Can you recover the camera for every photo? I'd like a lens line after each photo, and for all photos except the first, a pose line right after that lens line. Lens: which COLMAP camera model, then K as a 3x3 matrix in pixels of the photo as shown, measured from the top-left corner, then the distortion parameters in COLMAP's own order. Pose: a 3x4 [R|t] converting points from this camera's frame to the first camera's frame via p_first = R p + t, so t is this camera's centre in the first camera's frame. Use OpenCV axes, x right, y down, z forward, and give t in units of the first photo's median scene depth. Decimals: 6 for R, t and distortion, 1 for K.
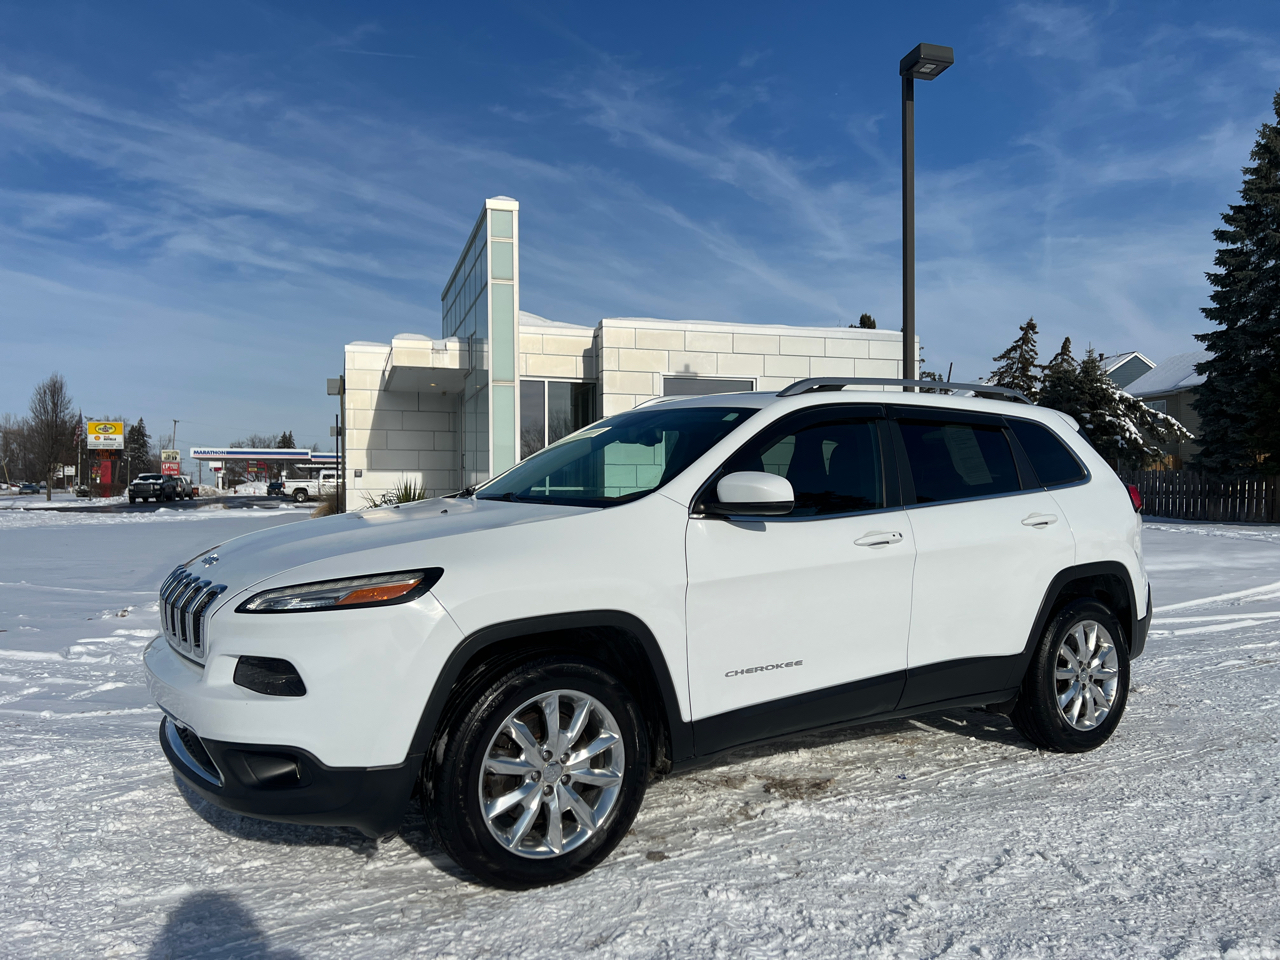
lens RADIAL K [[968.6, 0, 643.4], [0, 968.6, 477.1], [0, 0, 1]] dist [0.062984, -0.062041]
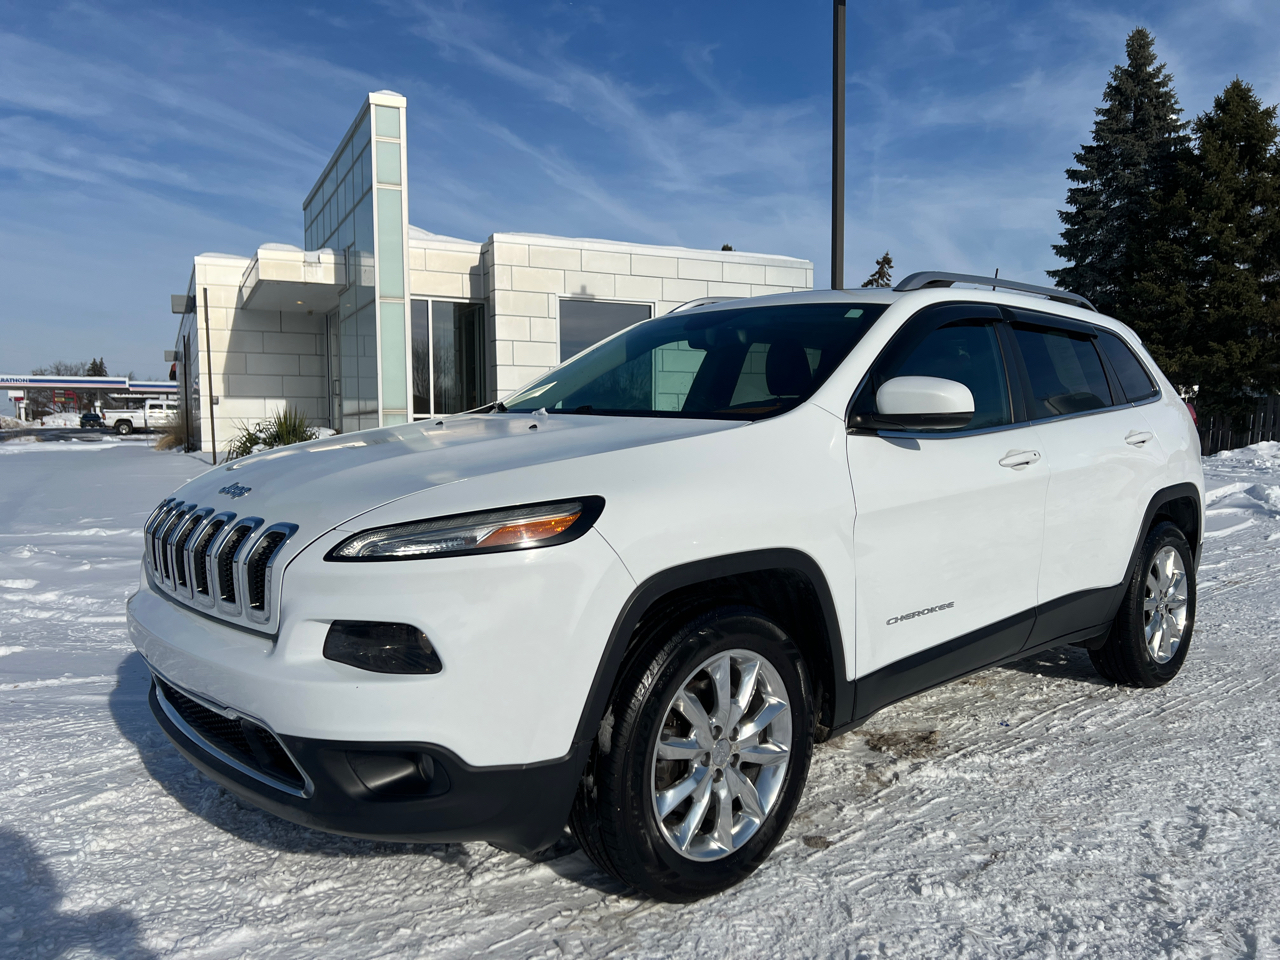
lens RADIAL K [[968.6, 0, 636.0], [0, 968.6, 480.5], [0, 0, 1]] dist [0.062984, -0.062041]
pose [[0.987881, -0.009684, 0.154911, -0.209565], [-0.001493, 0.997413, 0.071874, 0.019375], [-0.155206, -0.071234, 0.985311, 0.184397]]
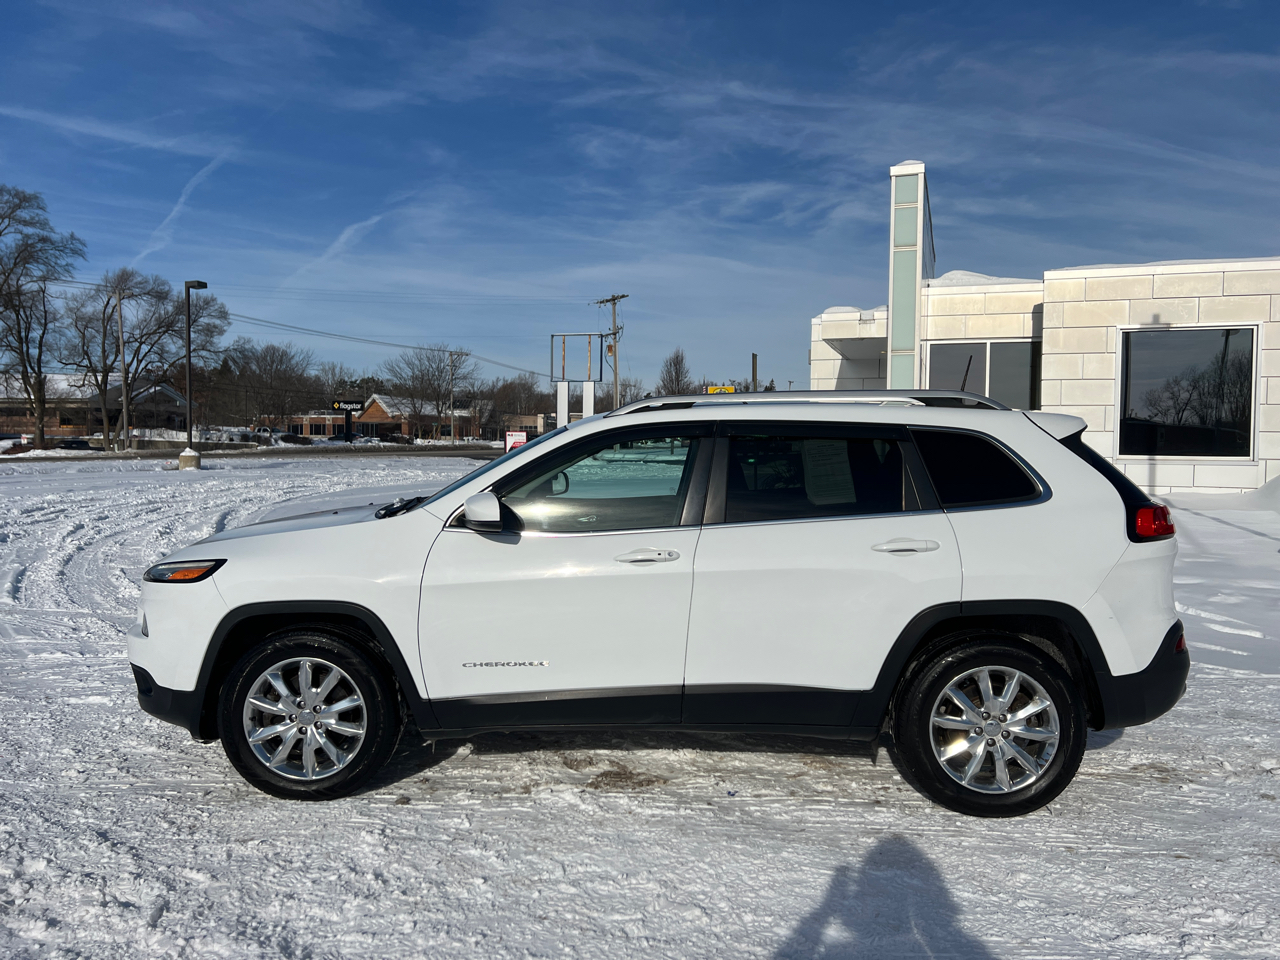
lens RADIAL K [[968.6, 0, 647.6], [0, 968.6, 470.5], [0, 0, 1]] dist [0.062984, -0.062041]
pose [[0.805345, 0.023619, -0.592335, 0.786875], [0.001633, 0.999114, 0.042060, -0.065706], [0.592804, -0.034841, 0.804593, 0.160469]]
